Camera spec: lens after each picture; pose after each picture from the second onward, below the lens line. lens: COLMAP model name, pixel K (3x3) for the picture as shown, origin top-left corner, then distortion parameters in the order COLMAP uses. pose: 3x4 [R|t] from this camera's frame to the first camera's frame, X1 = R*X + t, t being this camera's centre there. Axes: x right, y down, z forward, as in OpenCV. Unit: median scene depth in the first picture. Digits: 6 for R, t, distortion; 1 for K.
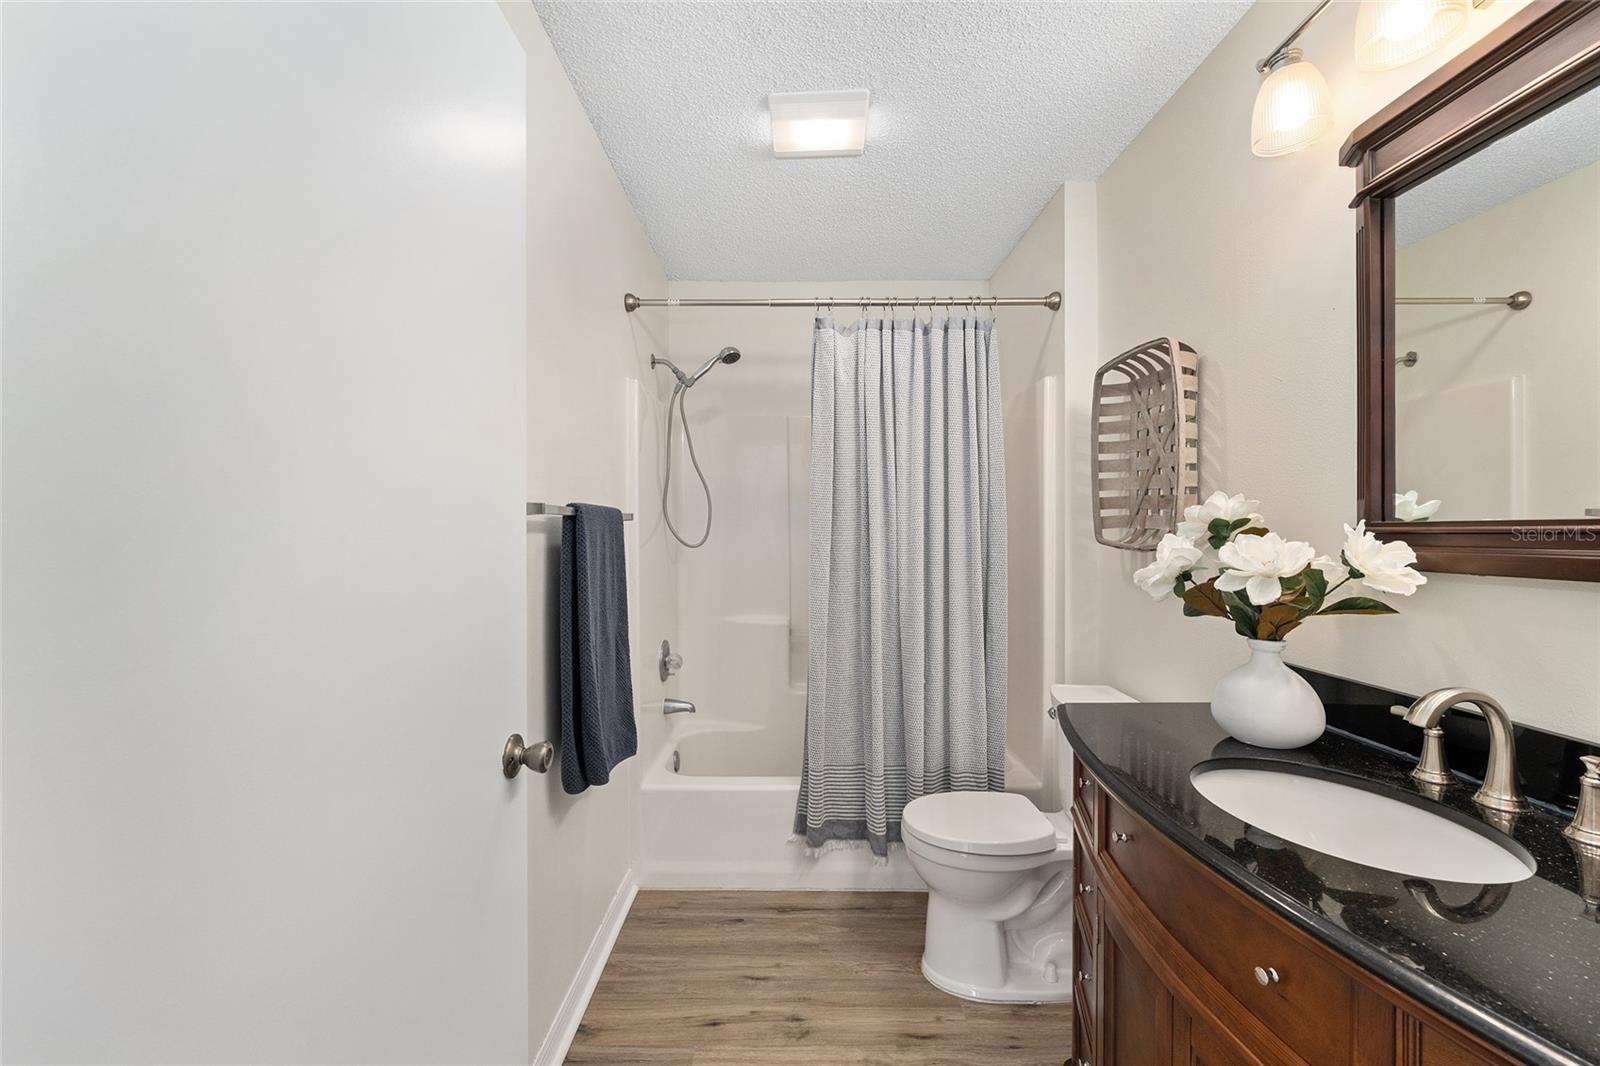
lens RADIAL K [[665.5, 0, 794.7], [0, 665.5, 536.4], [0, 0, 1]] dist [-0.008544, 0.001098]
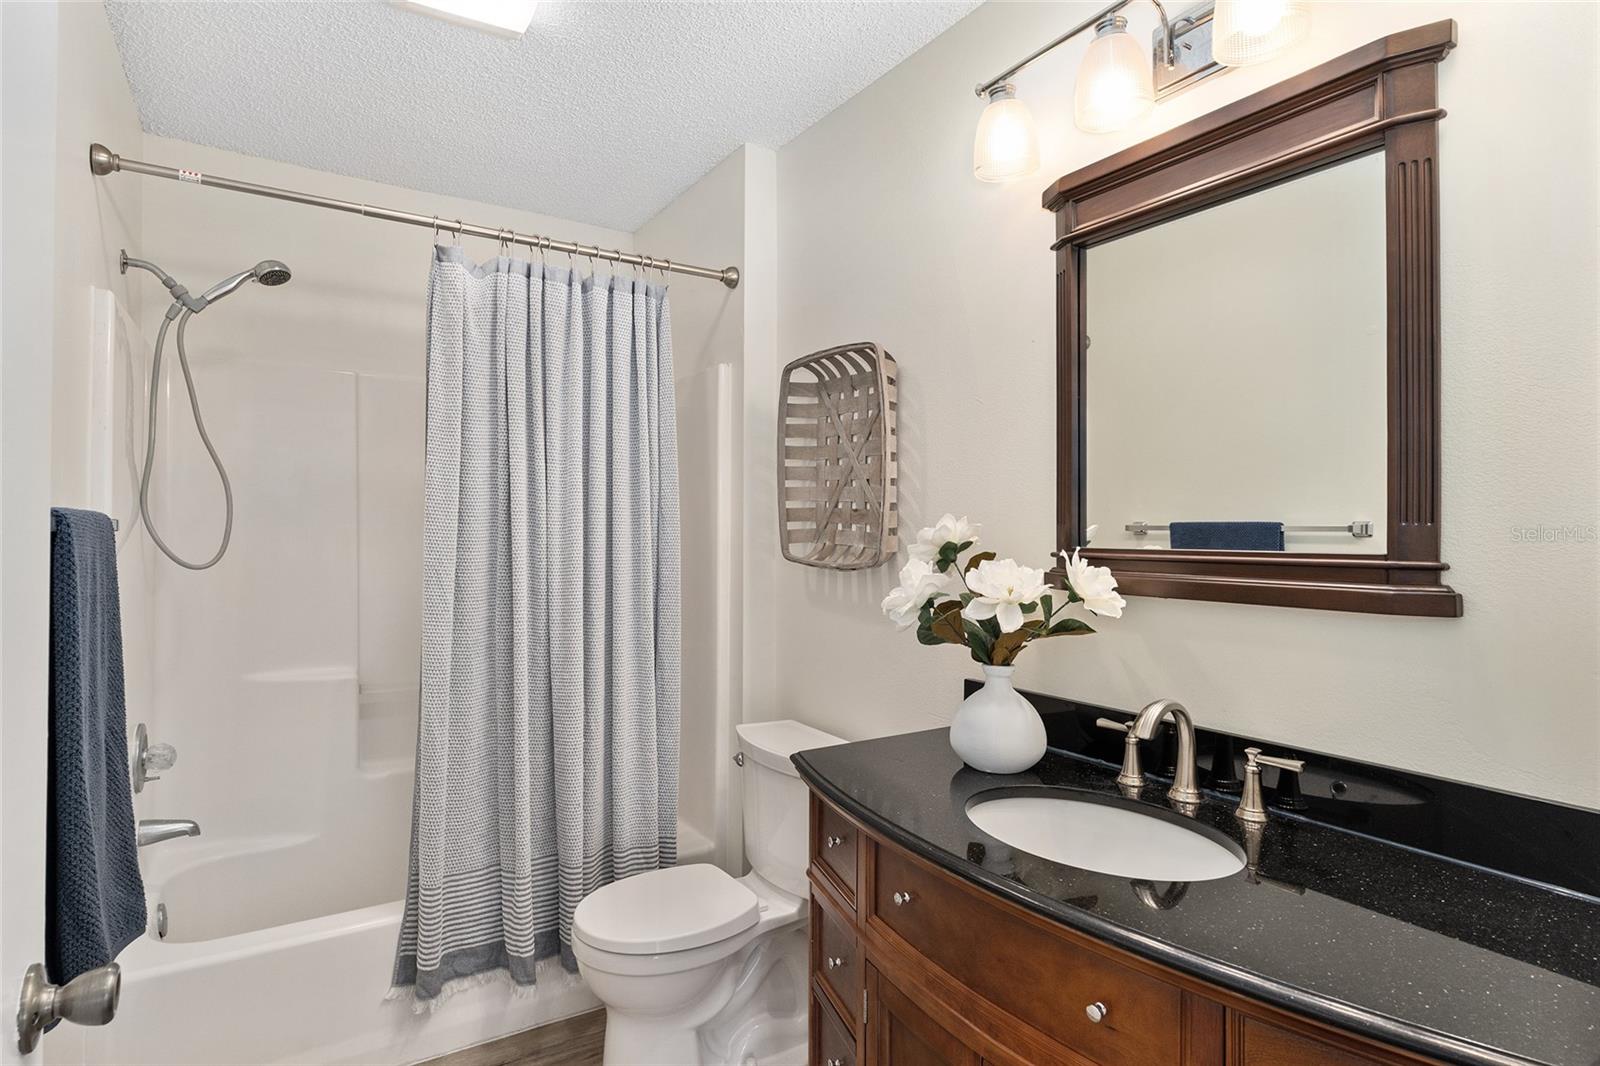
lens RADIAL K [[829.5, 0, 788.9], [0, 829.5, 524.7], [0, 0, 1]] dist [-0.002533, -0.000585]
pose [[0.846444, 0.010813, 0.532368, -0.121803], [-0.003721, 0.999889, -0.014393, -0.019680], [-0.532465, 0.010202, 0.846391, 0.057106]]
